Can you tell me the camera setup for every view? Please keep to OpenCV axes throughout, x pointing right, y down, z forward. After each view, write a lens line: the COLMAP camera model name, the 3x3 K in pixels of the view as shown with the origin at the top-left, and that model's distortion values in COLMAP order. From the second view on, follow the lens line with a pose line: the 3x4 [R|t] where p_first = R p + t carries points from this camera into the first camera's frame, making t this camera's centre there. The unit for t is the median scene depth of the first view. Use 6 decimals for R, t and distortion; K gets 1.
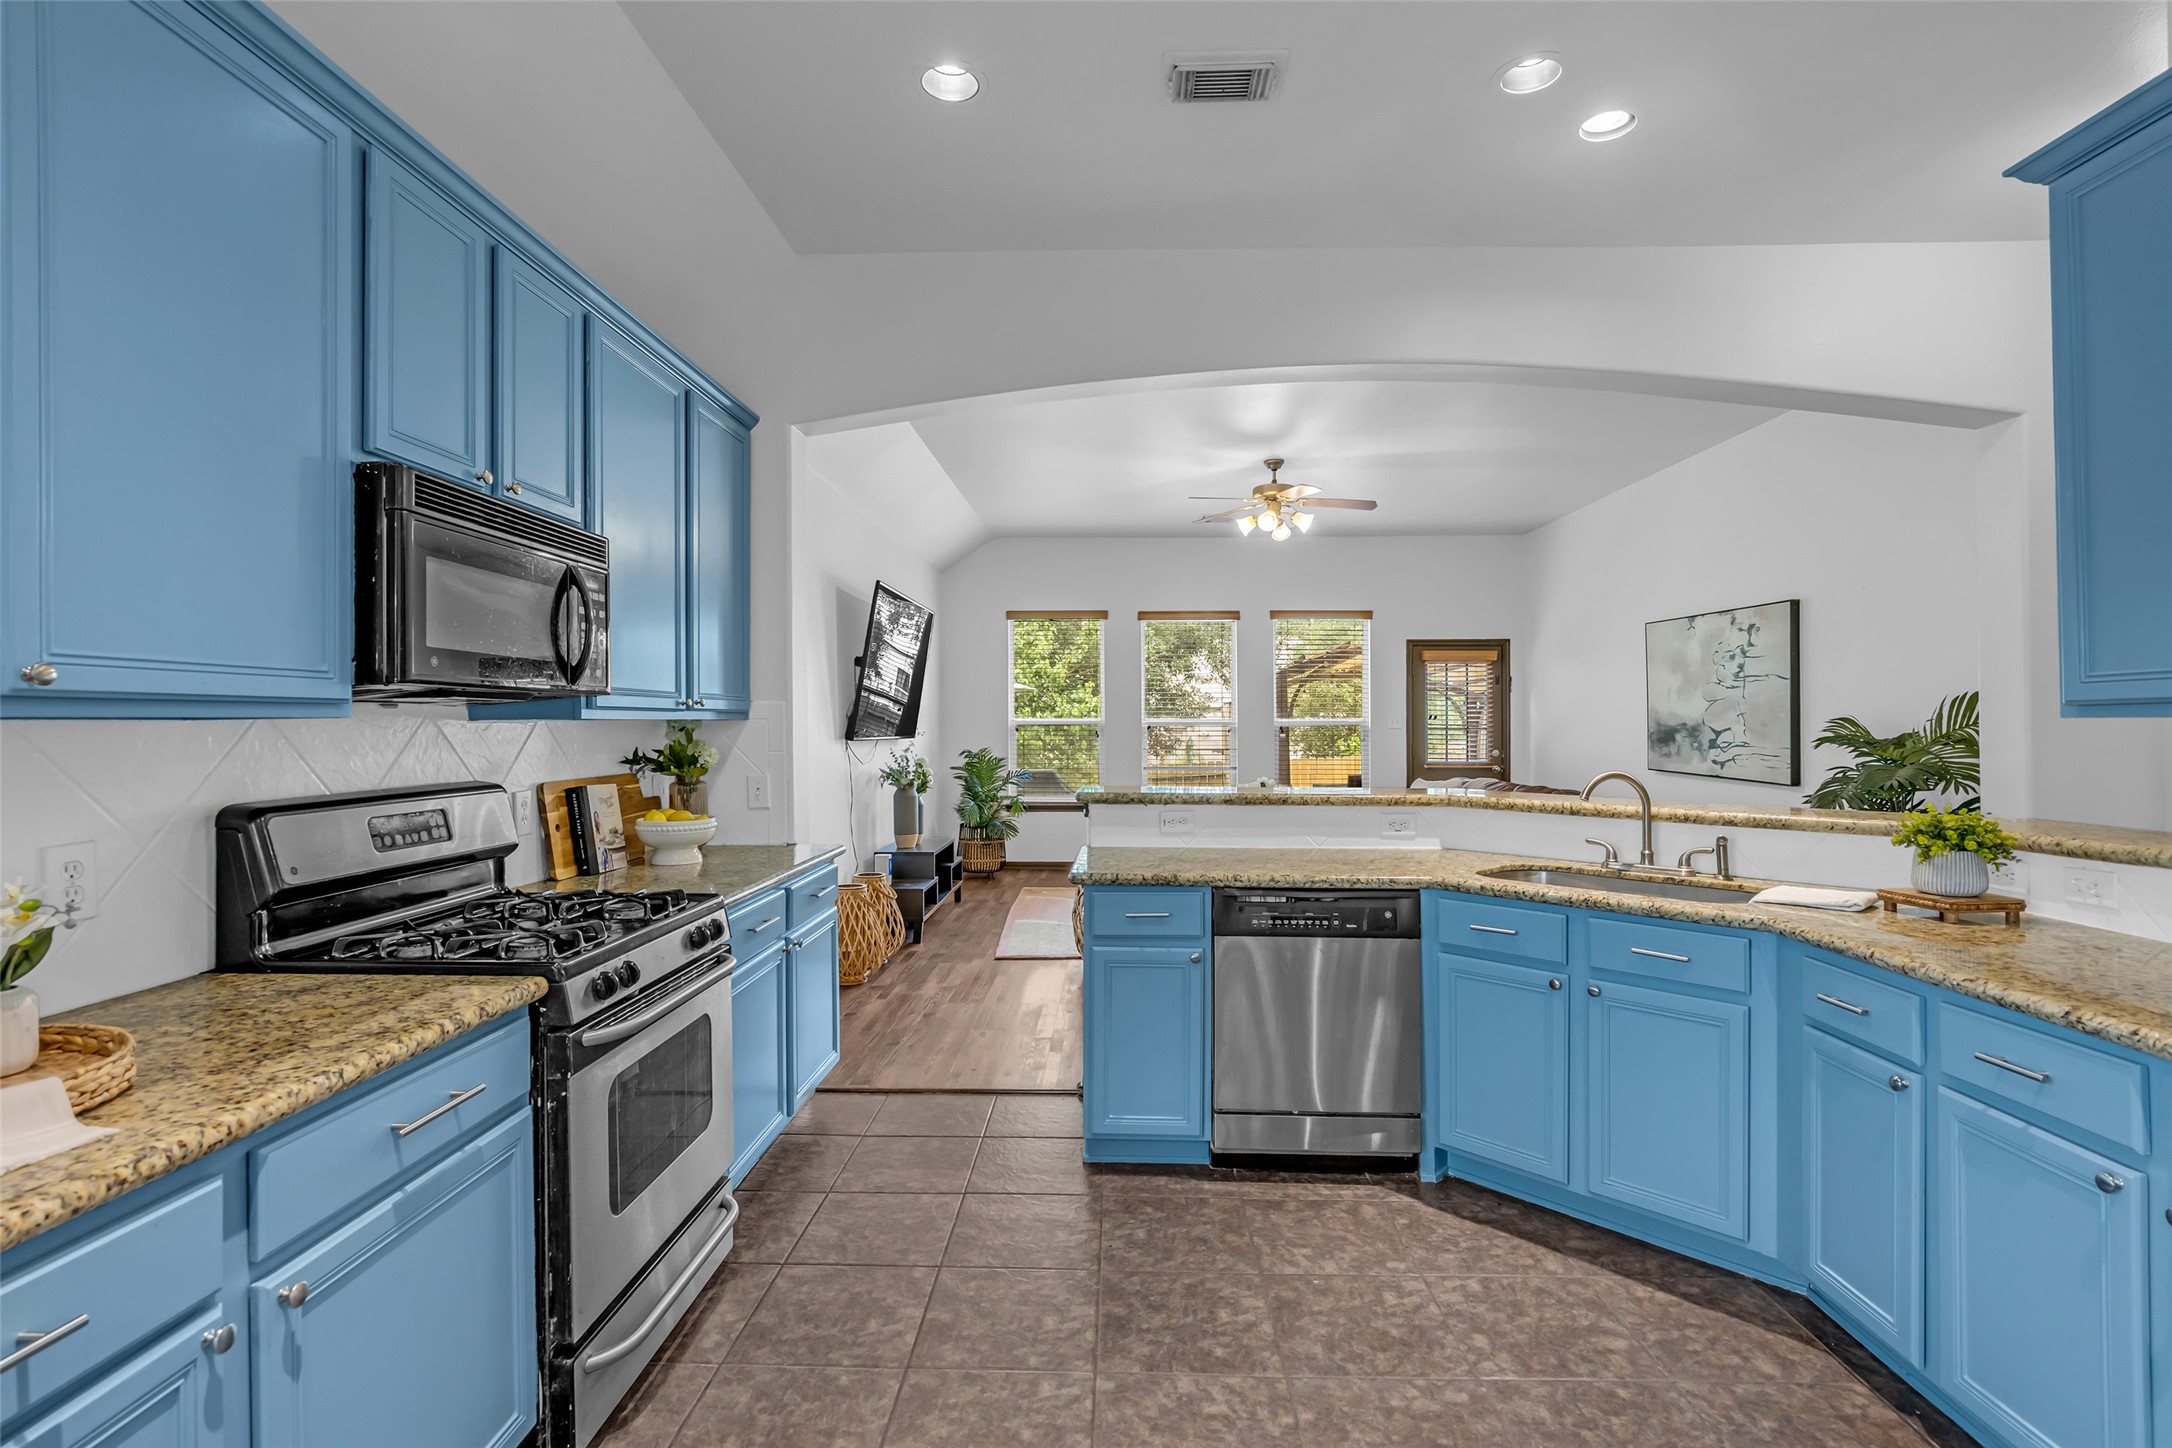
lens RADIAL K [[1019.6, 0, 1087.3], [0, 1019.6, 704.8], [0, 0, 1]] dist [-0.017571, 0.005837]
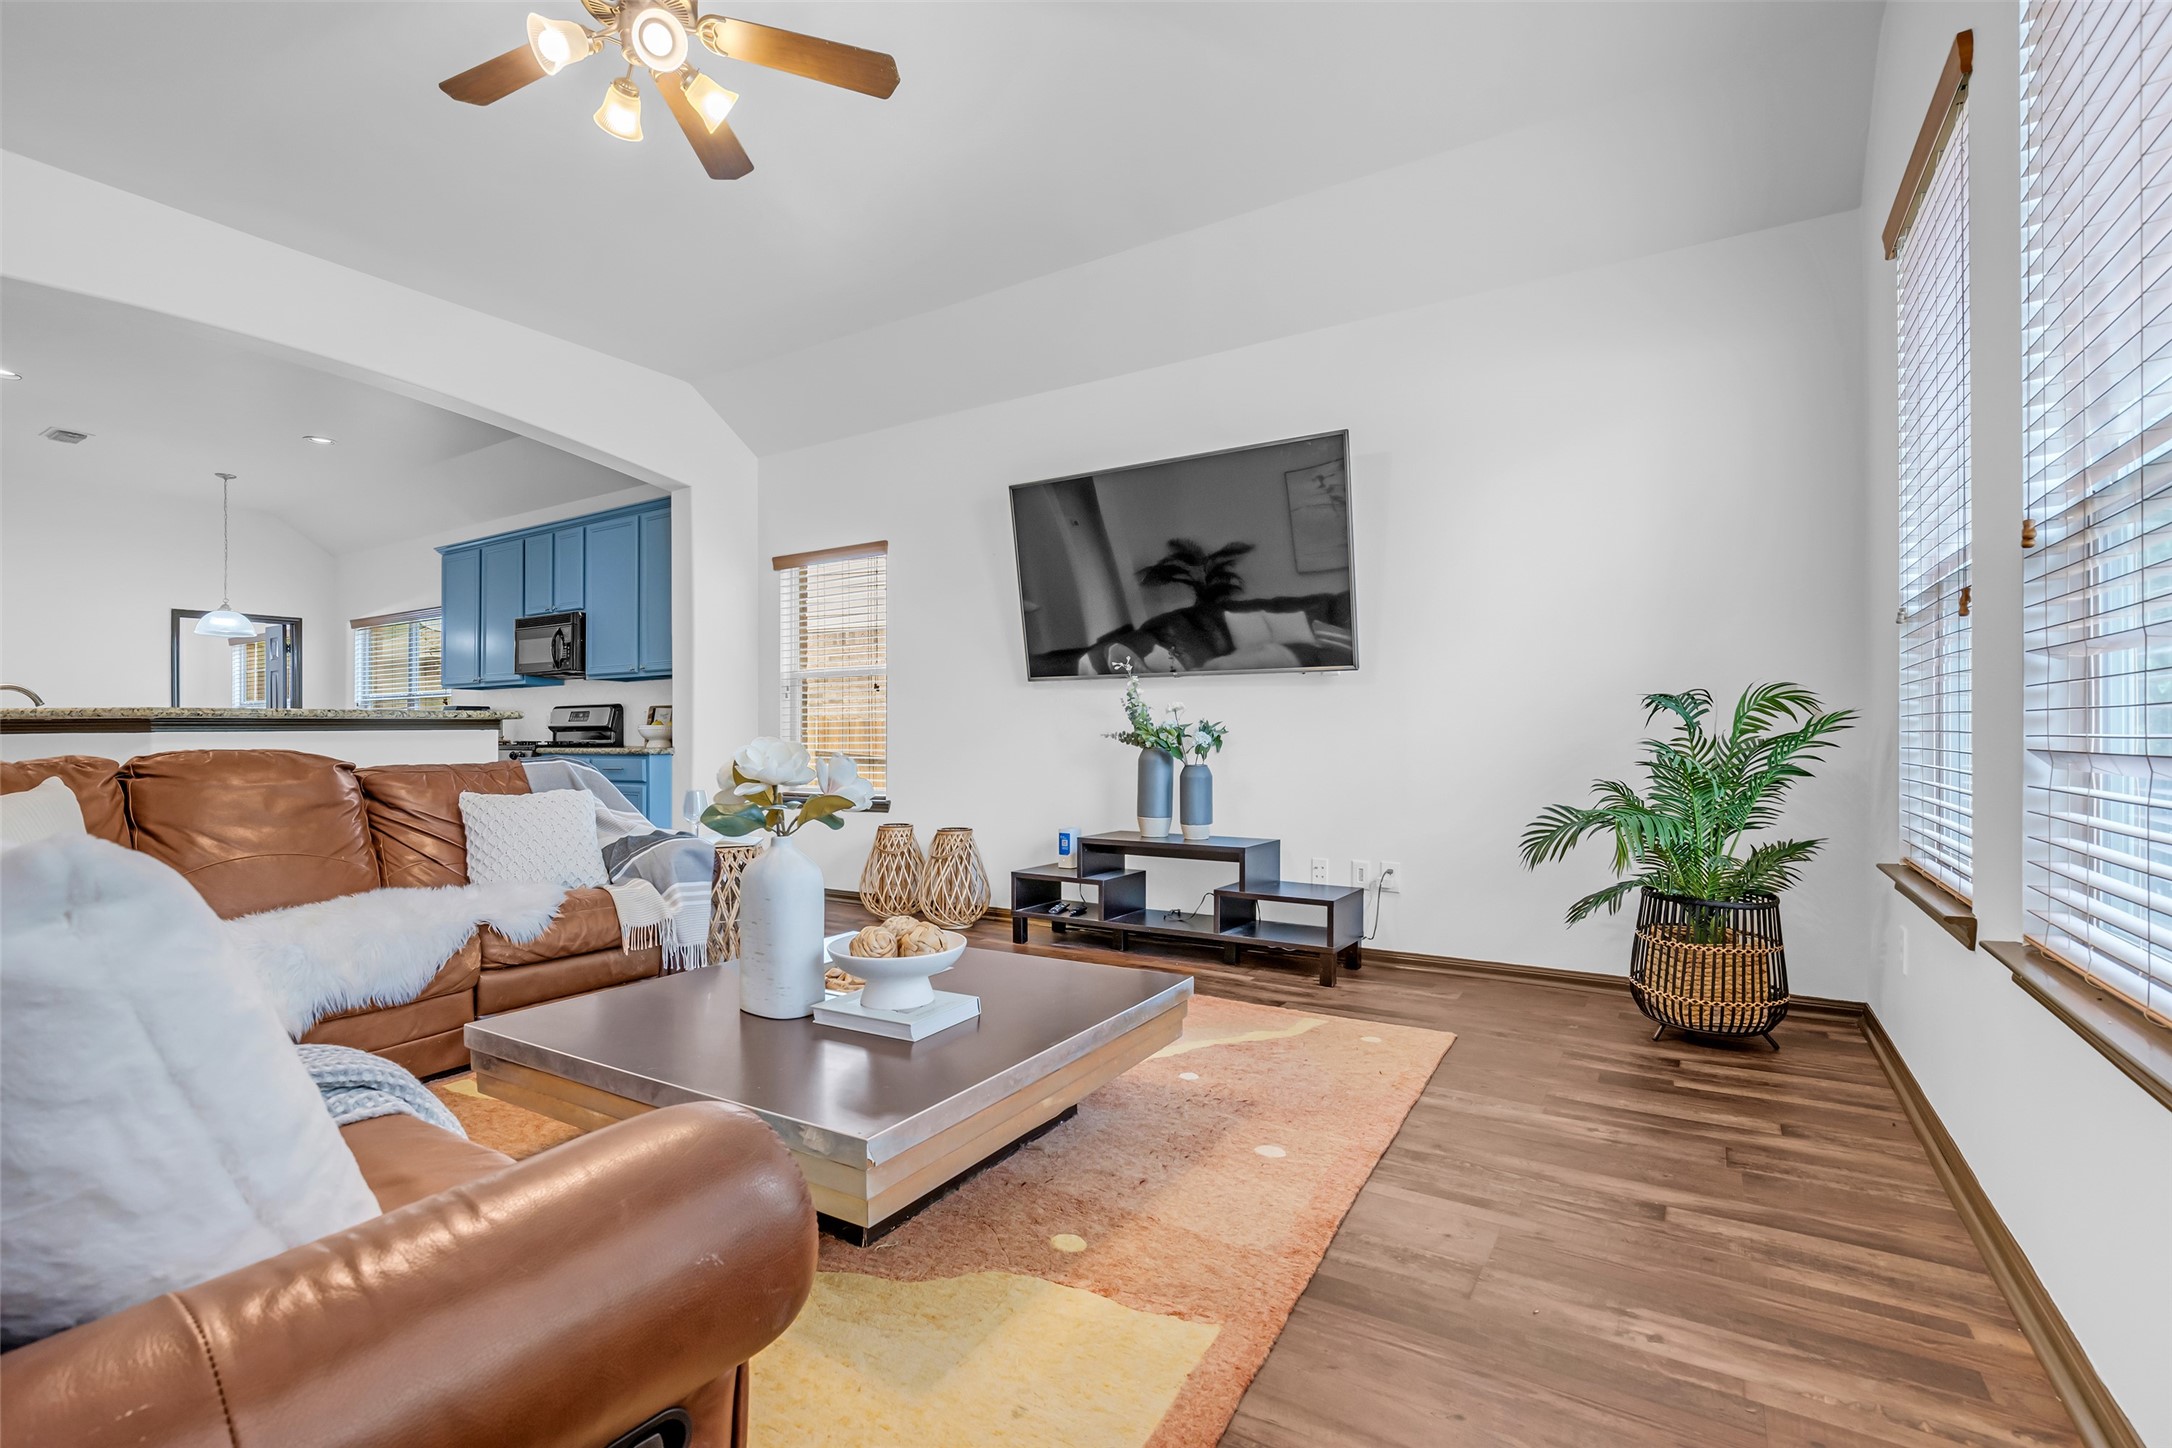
lens RADIAL K [[995.1, 0, 1078.4], [0, 995.1, 731.7], [0, 0, 1]] dist [-0.002979, -0.011292]
pose [[-0.507072, 0.002810, -0.861899, 0.779847], [0.021615, 0.999722, -0.009457, 0.145325], [0.861633, -0.023425, -0.506992, 2.449738]]
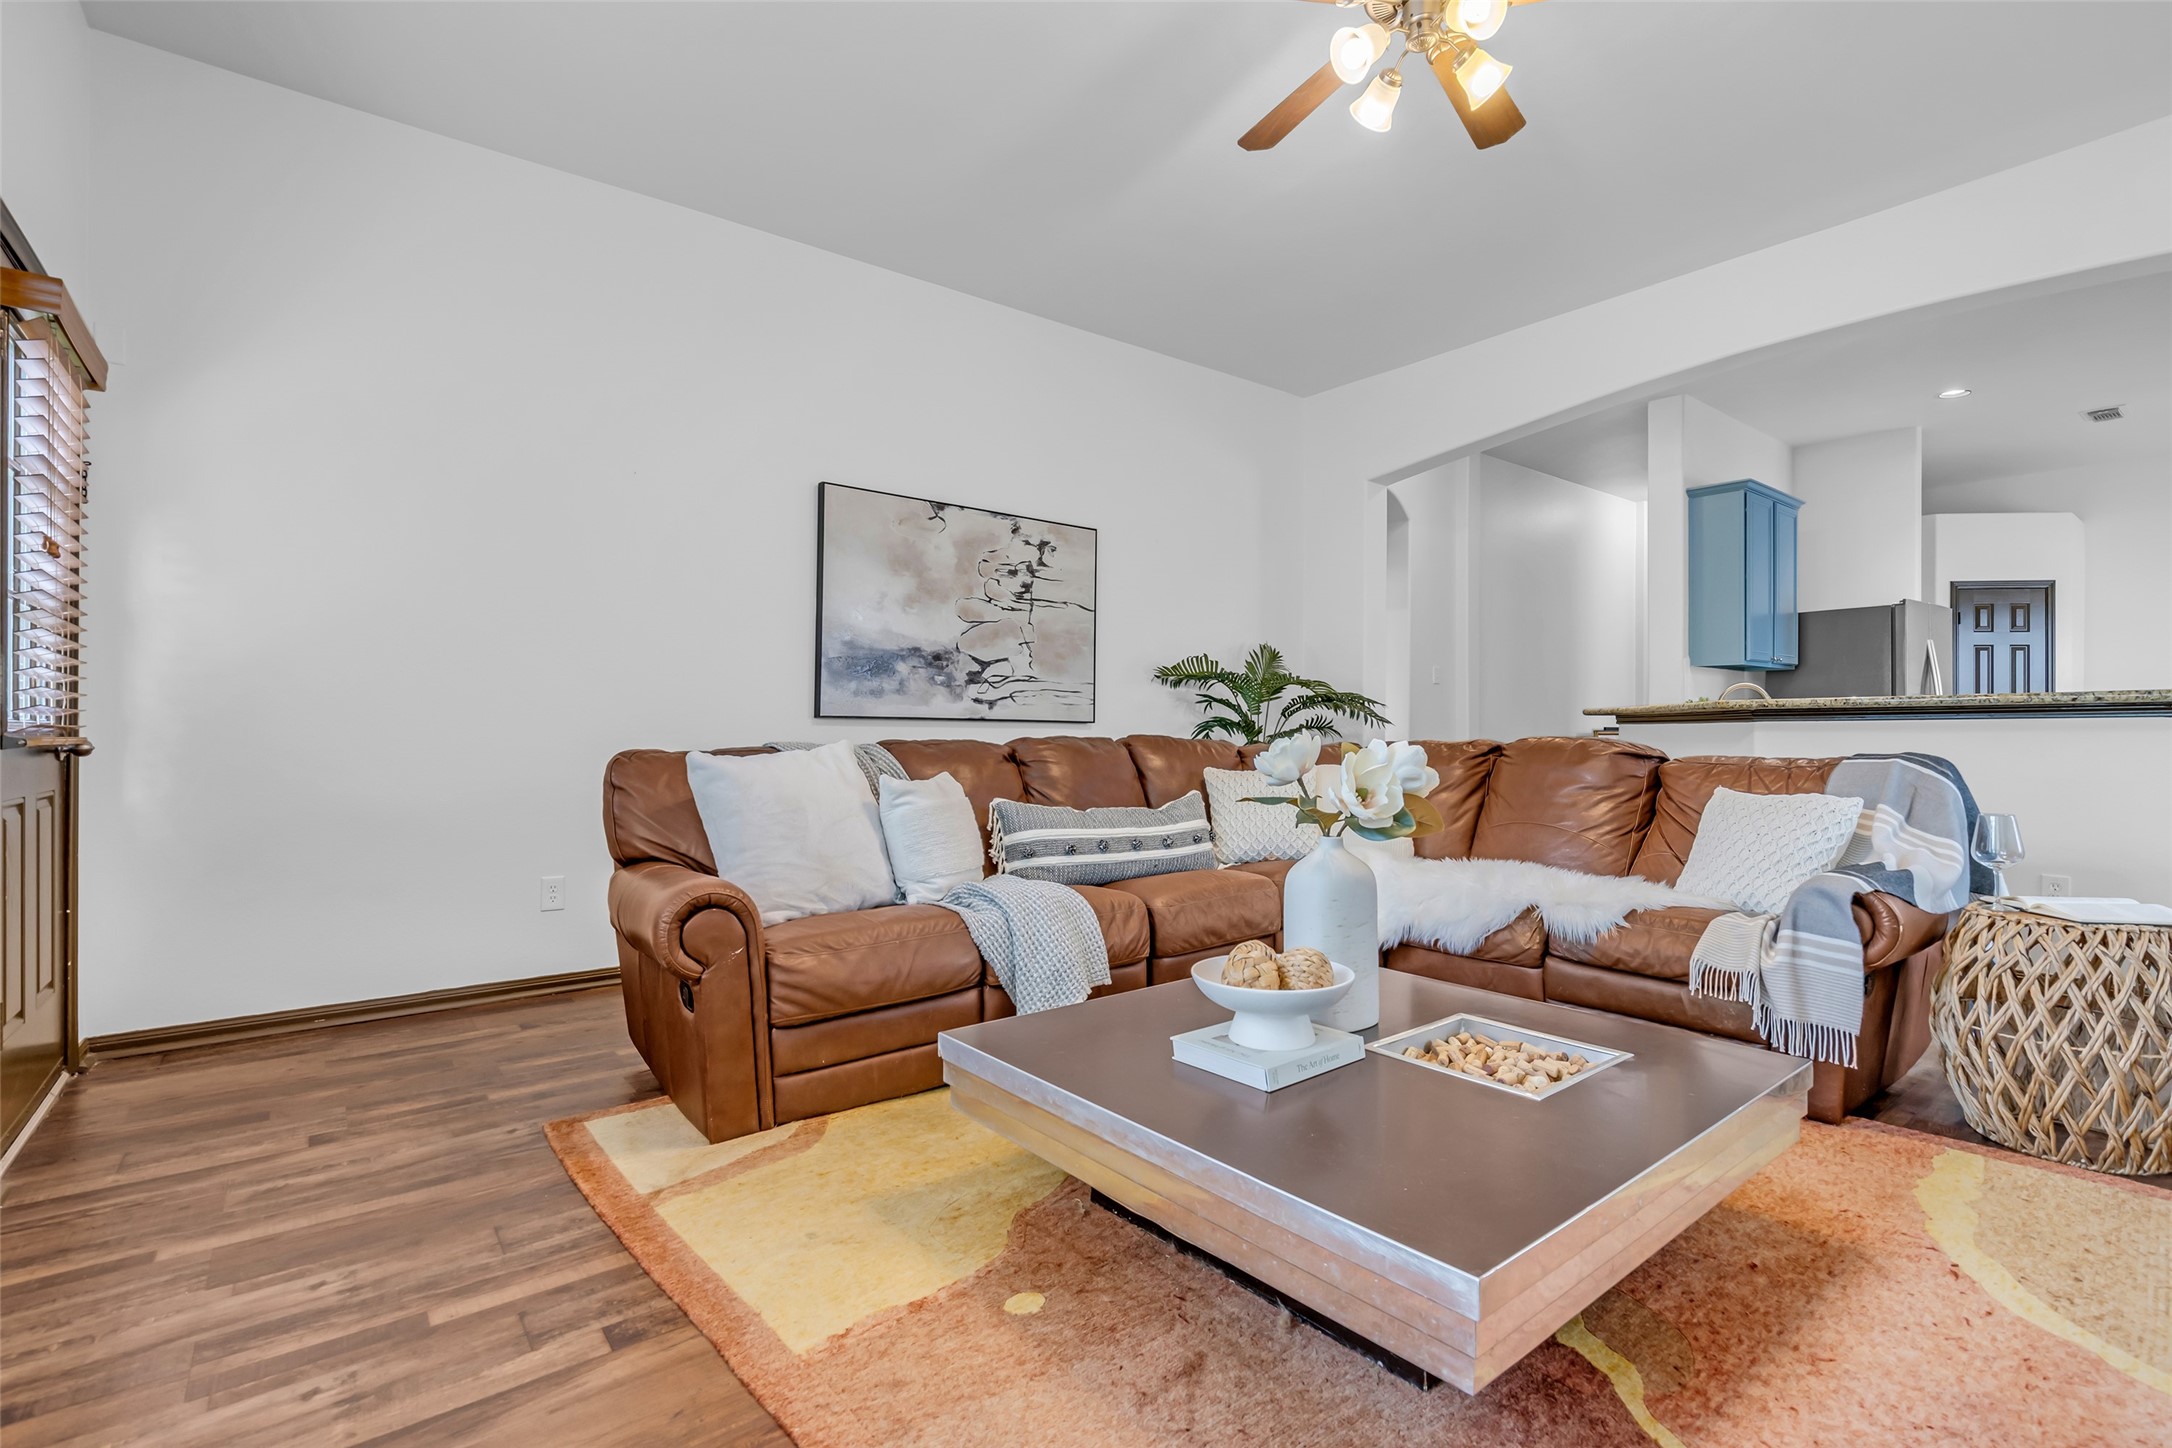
lens RADIAL K [[995.1, 0, 1078.4], [0, 995.1, 731.7], [0, 0, 1]] dist [-0.002979, -0.011292]
pose [[-0.637828, -0.001917, 0.770176, -0.036033], [-0.012840, 0.999884, -0.008144, 0.146815], [-0.770072, -0.015084, -0.637779, 2.453889]]
